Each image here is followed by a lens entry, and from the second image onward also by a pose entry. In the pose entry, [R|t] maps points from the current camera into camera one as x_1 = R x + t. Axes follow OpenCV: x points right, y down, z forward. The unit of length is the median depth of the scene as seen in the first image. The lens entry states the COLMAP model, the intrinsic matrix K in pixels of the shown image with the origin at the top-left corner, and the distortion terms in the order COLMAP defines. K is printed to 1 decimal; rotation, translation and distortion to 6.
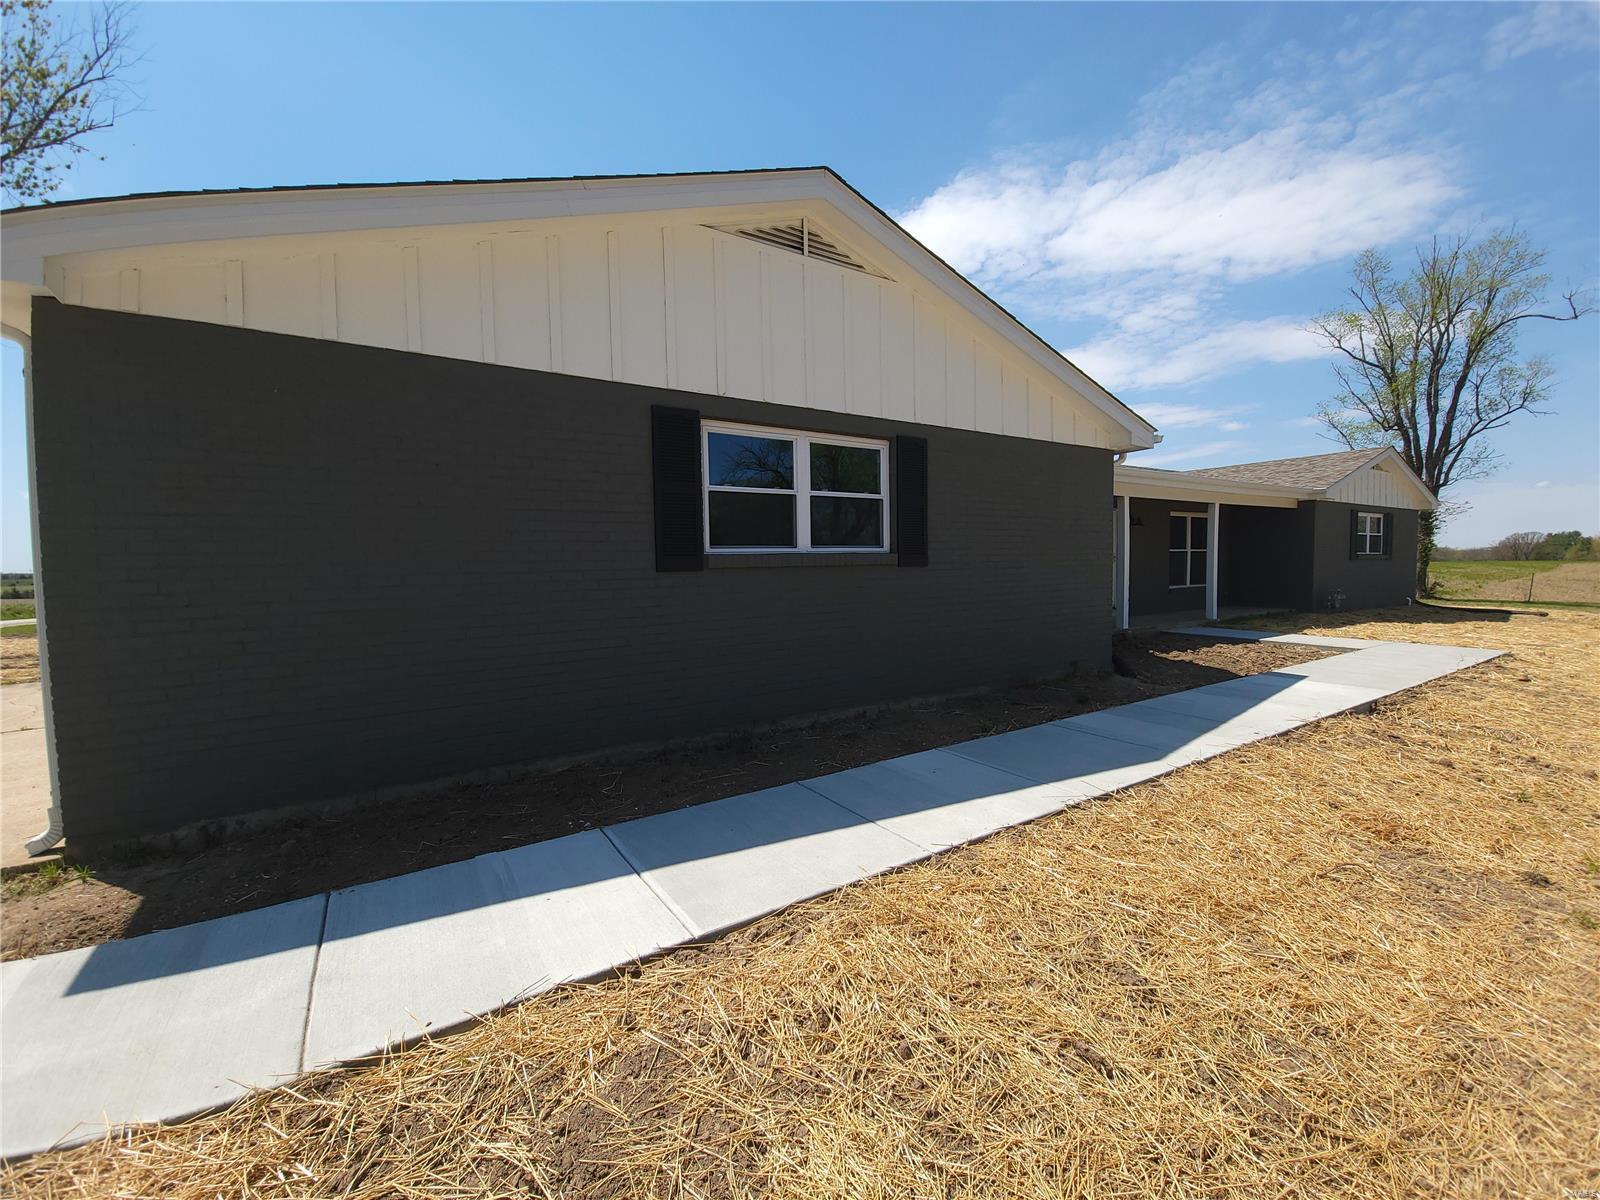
lens RADIAL K [[650.3, 0, 791.3], [0, 650.3, 603.9], [0, 0, 1]] dist [0.000710, -0.001297]
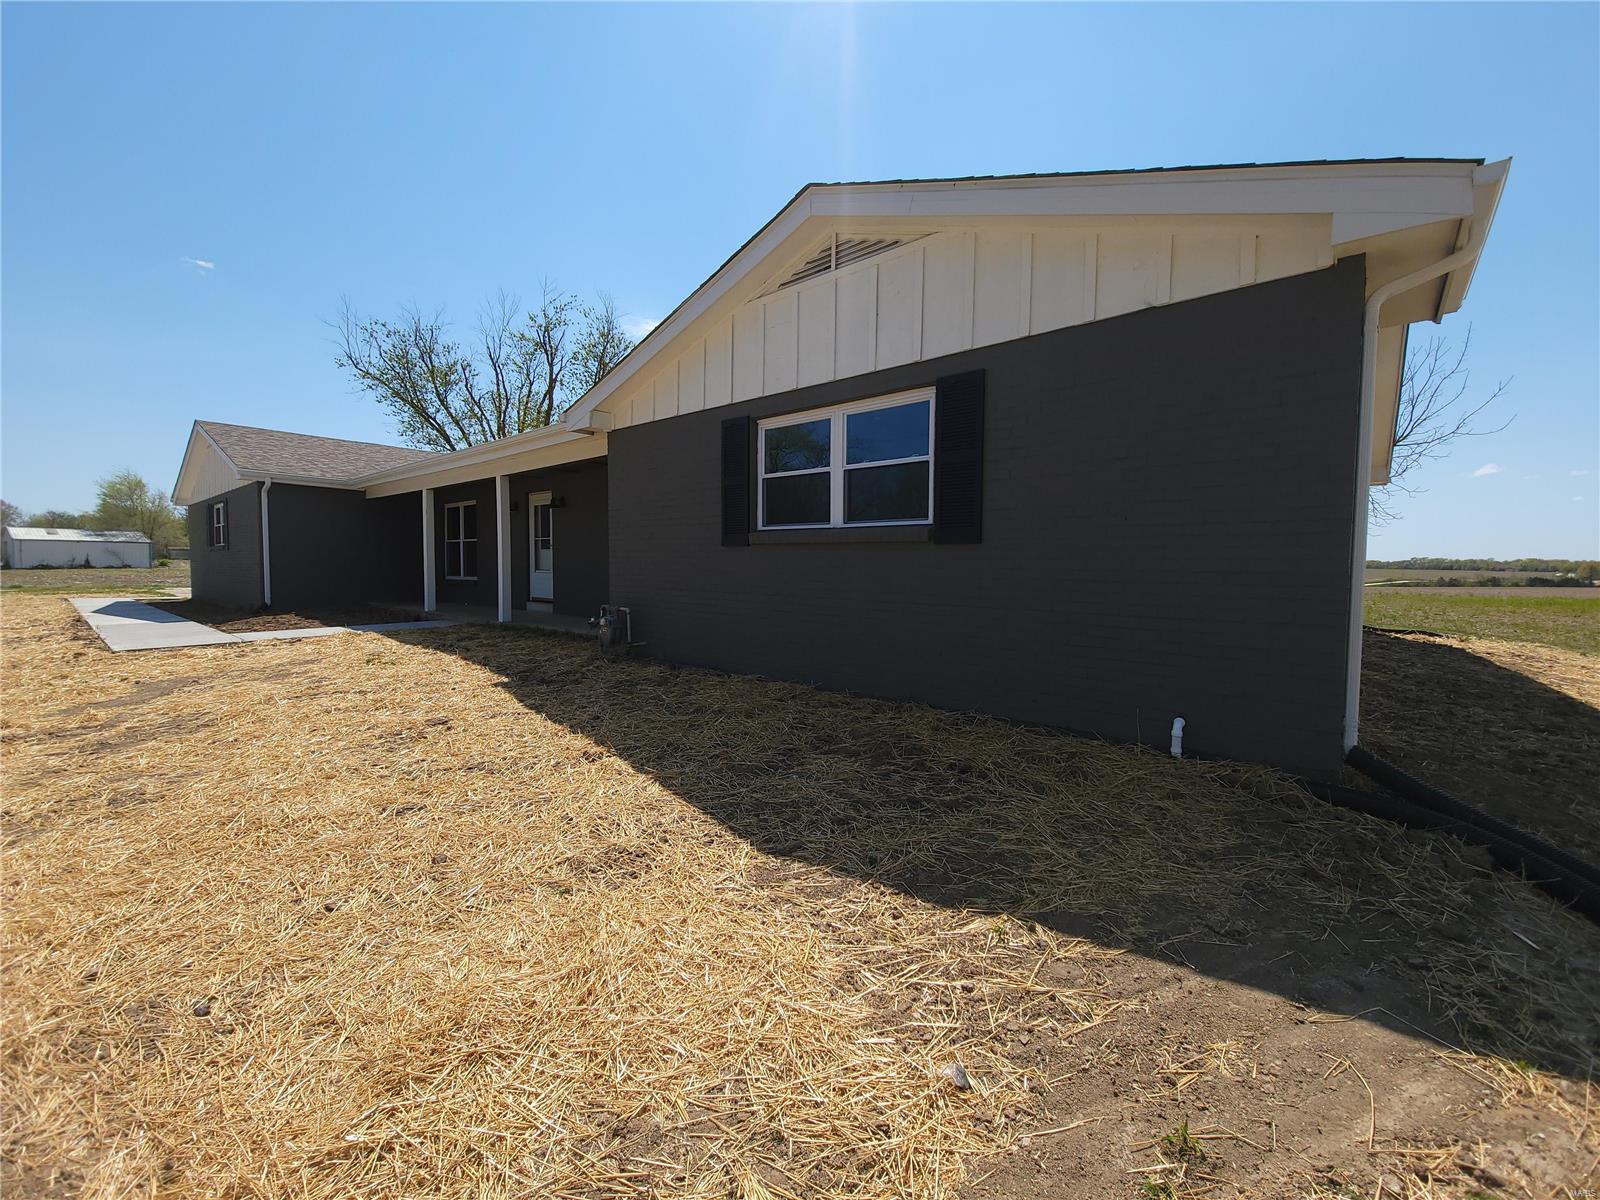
lens RADIAL K [[650.3, 0, 800.7], [0, 650.3, 609.8], [0, 0, 1]] dist [0.000710, -0.001297]
pose [[0.282299, 0.092471, -0.954859, 0.654816], [-0.074090, 0.994472, 0.074403, -0.017941], [0.956461, 0.049741, 0.287590, 0.456115]]
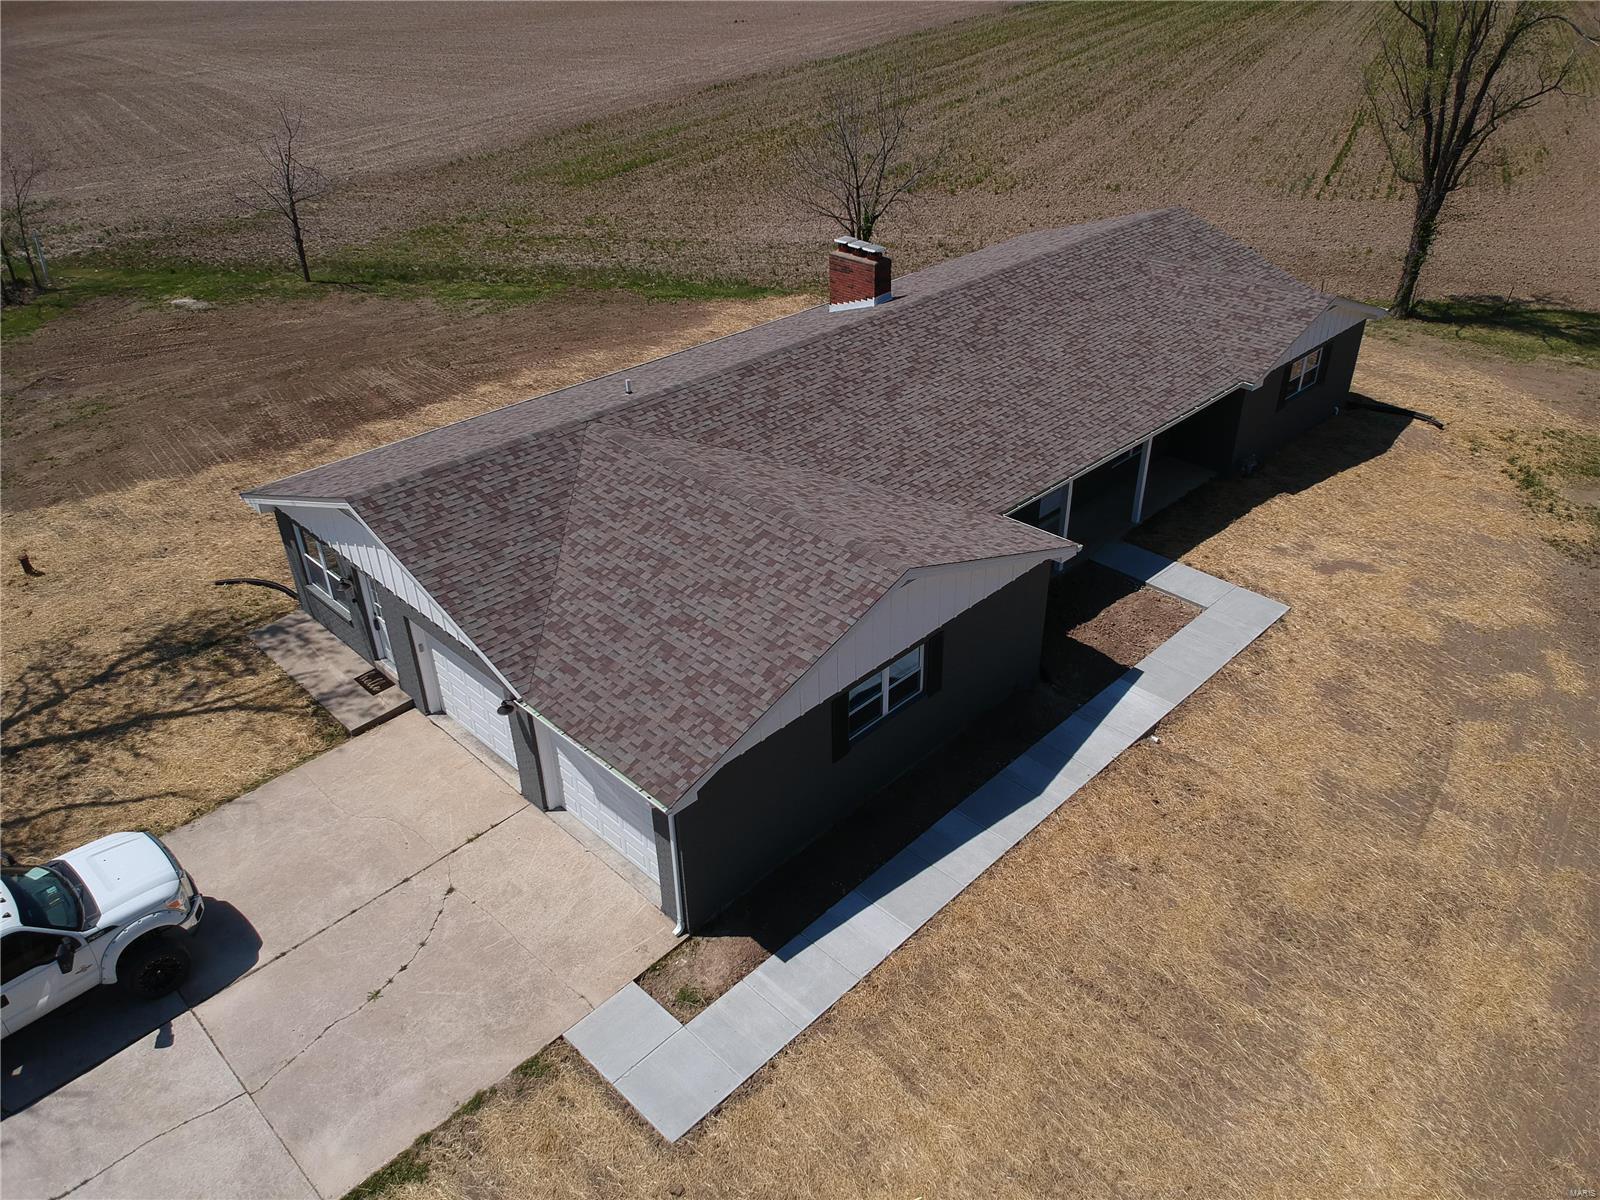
lens RADIAL K [[1173.1, 0, 816.6], [0, 1173.1, 597.6], [0, 0, 1]] dist [0.052274, -0.053561]
pose [[0.972741, -0.118369, 0.199407, -0.562158], [0.011771, 0.884006, 0.467328, -1.364189], [-0.231595, -0.452241, 0.861302, -1.207776]]
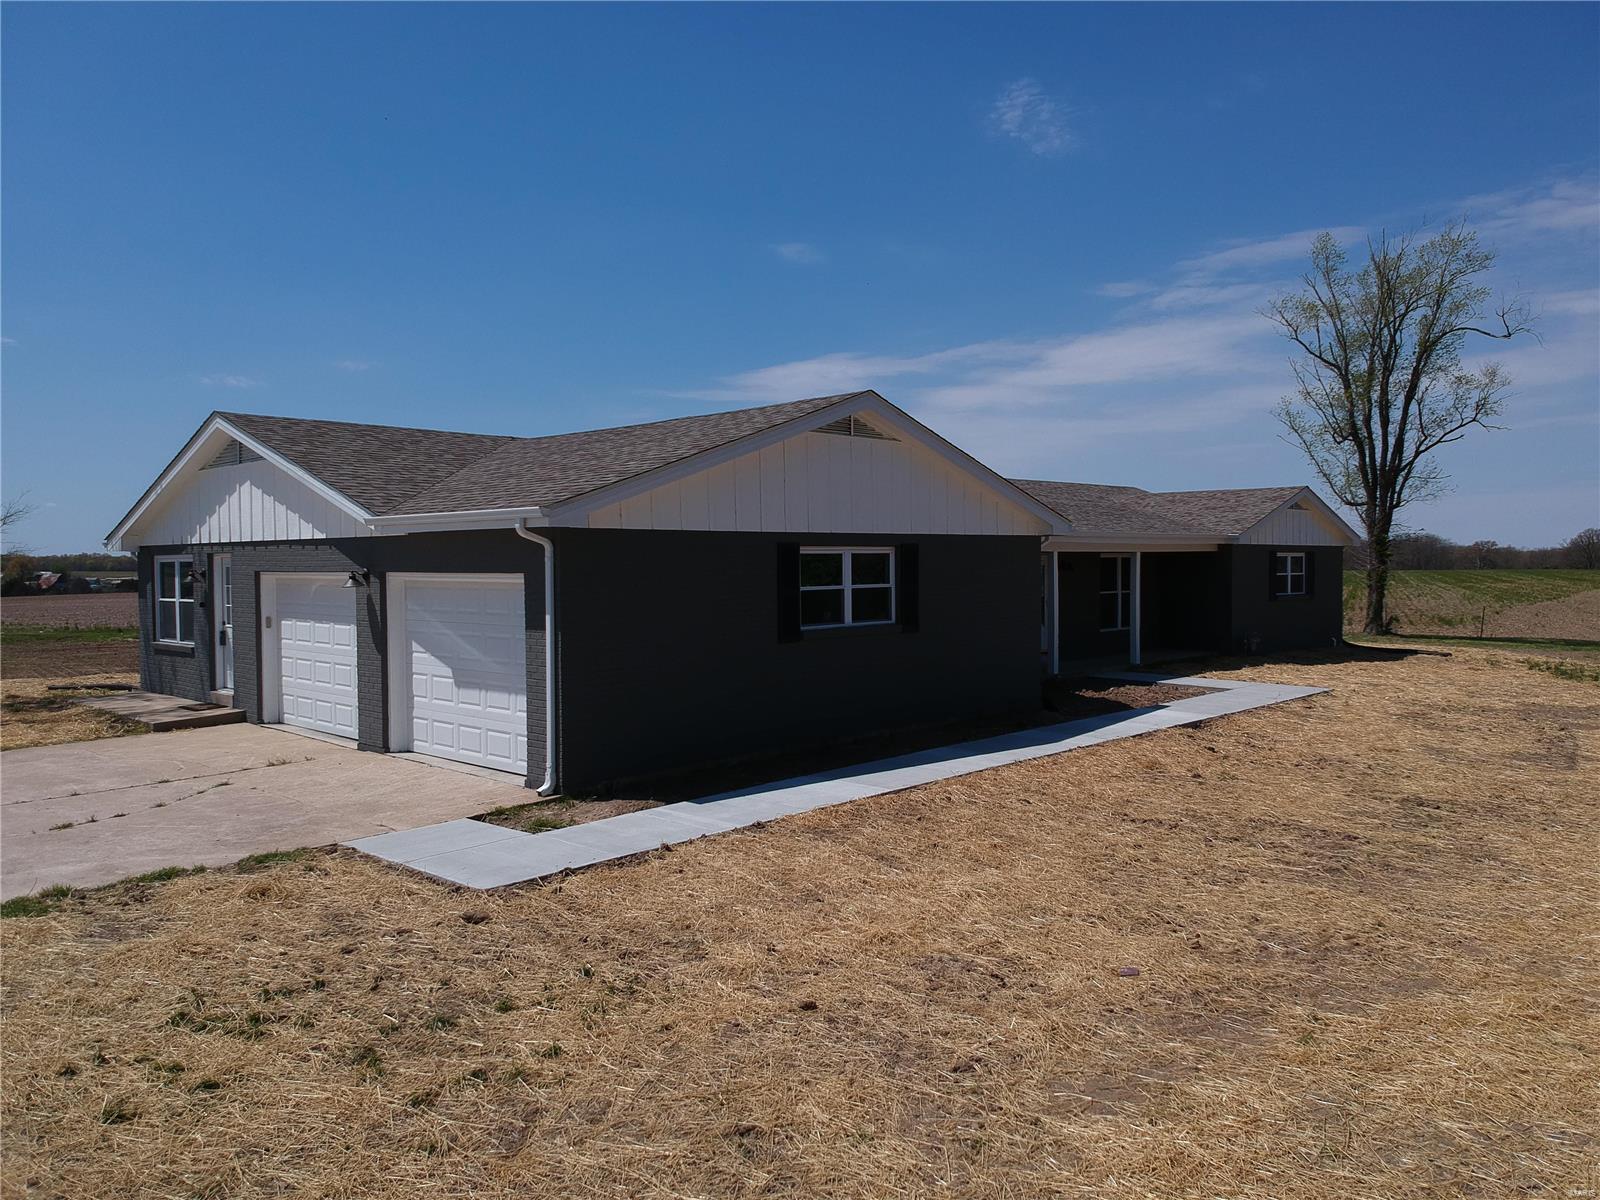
lens RADIAL K [[1173.1, 0, 813.1], [0, 1173.1, 607.8], [0, 0, 1]] dist [0.052274, -0.053561]
pose [[0.968490, 0.001267, 0.249048, -0.494765], [0.003886, 0.999788, -0.020198, -0.046769], [-0.249021, 0.020530, 0.968280, -1.078869]]
